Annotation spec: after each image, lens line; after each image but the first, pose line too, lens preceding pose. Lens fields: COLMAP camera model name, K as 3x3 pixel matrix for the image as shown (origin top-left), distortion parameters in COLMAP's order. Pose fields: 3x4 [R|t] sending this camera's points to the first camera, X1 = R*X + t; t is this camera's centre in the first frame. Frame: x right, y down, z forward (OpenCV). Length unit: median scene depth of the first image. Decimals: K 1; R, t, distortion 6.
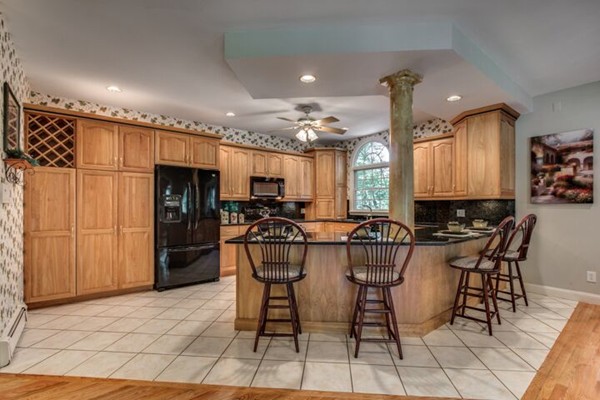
lens RADIAL K [[287.0, 0, 304.5], [0, 287.0, 204.7], [0, 0, 1]] dist [-0.022686, -0.002200]
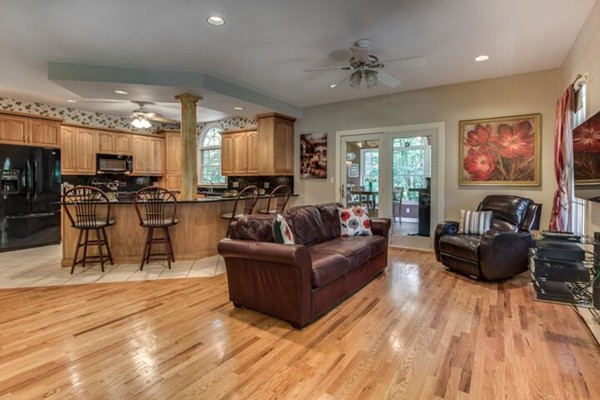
lens RADIAL K [[310.8, 0, 307.7], [0, 310.8, 183.6], [0, 0, 1]] dist [-0.011309, 0.000196]
pose [[0.951734, -0.001107, 0.306923, 0.277640], [-0.003719, 0.999879, 0.015137, -0.001716], [-0.306903, -0.015548, 0.951614, -0.509687]]
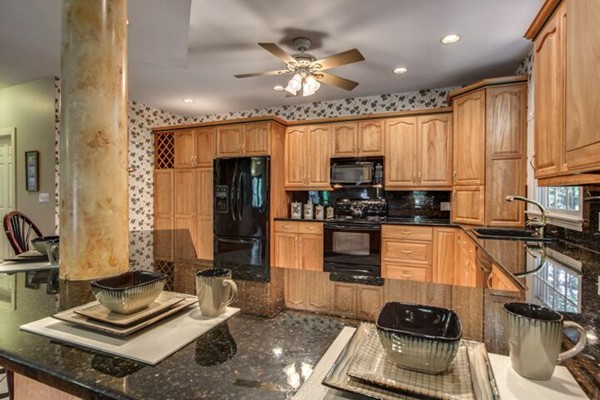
lens RADIAL K [[310.8, 0, 301.0], [0, 310.8, 195.7], [0, 0, 1]] dist [-0.011309, 0.000196]
pose [[0.474565, 0.006254, -0.880198, 0.598149], [0.000735, 0.999972, 0.007501, -0.007087], [0.880220, -0.004207, 0.474547, 0.636369]]
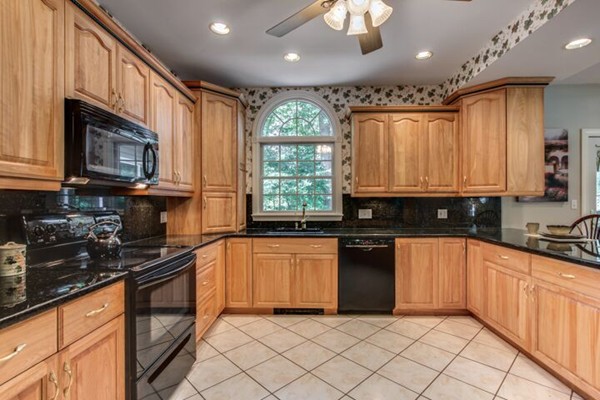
lens RADIAL K [[287.0, 0, 302.0], [0, 287.0, 200.3], [0, 0, 1]] dist [-0.022686, -0.002200]
pose [[0.651439, -0.000179, 0.758701, -0.291061], [0.000456, 1.000000, -0.000155, -0.006906], [-0.758701, 0.000447, 0.651439, 0.792039]]
